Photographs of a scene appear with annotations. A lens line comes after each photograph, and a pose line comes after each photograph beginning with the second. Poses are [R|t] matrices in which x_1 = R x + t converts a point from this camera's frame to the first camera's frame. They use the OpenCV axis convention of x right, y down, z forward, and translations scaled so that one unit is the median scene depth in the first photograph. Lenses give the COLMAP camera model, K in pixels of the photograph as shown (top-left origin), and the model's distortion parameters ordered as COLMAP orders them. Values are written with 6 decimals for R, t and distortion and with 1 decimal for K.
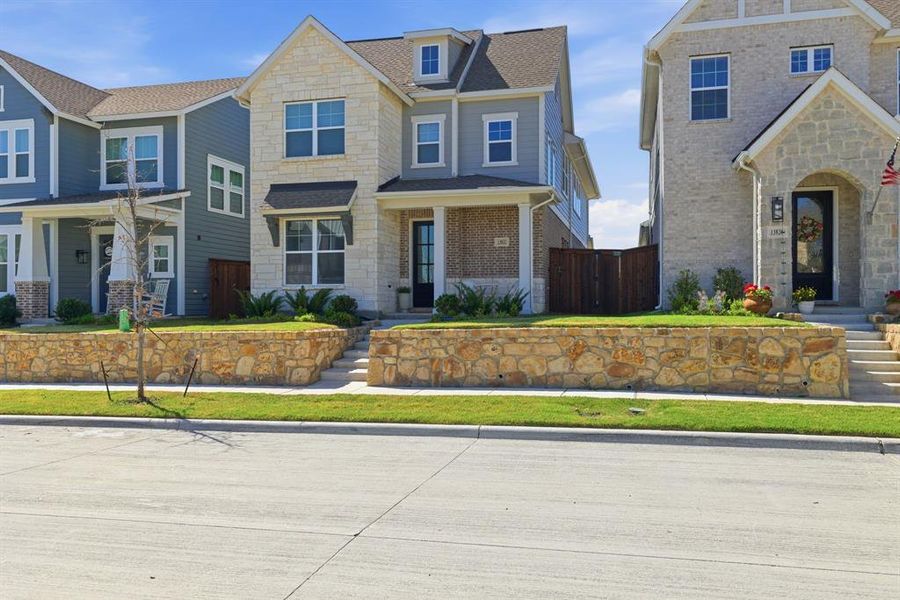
lens RADIAL K [[706.0, 0, 450.0], [0, 706.0, 300.0], [0, 0, 1]] dist [0.005617, 0.003306]
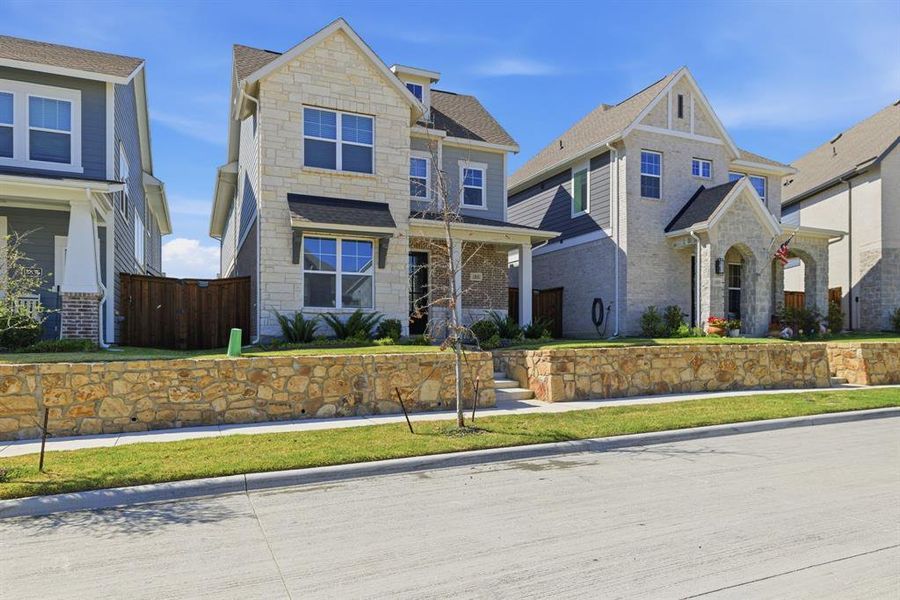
lens RADIAL K [[600.8, 0, 469.7], [0, 600.8, 344.9], [0, 0, 1]] dist [0.001405, -0.000225]
pose [[0.774576, -0.000926, 0.632480, -0.624058], [-0.002048, 0.999990, 0.003973, 0.026102], [-0.632477, -0.004373, 0.774566, 0.305440]]
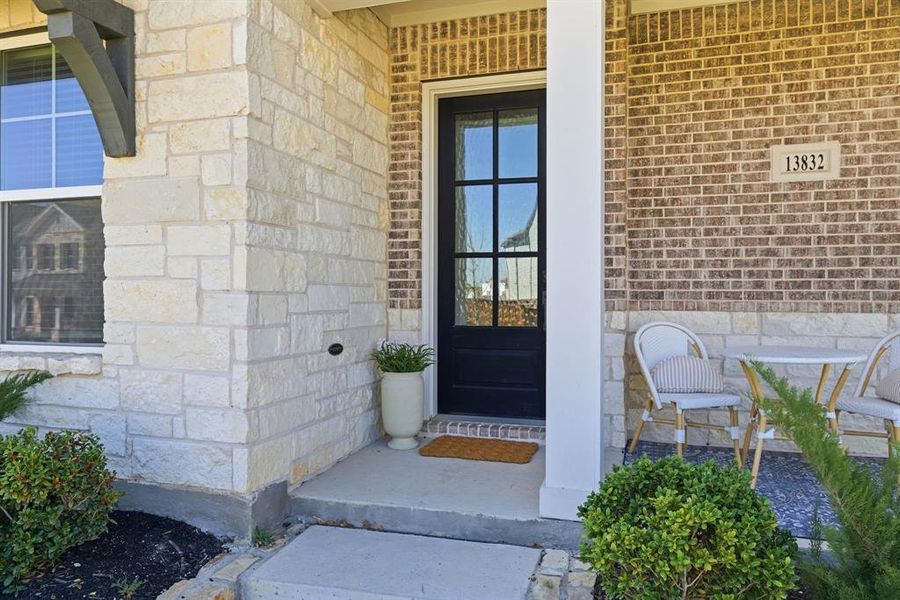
lens RADIAL K [[629.3, 0, 450.0], [0, 629.3, 300.0], [0, 0, 1]] dist [0.006184, 0.001713]
pose [[0.999197, 0.002168, -0.039999, -0.045149], [-0.001844, 0.999965, 0.008129, -0.042413], [0.040016, -0.008049, 0.999167, 0.900285]]
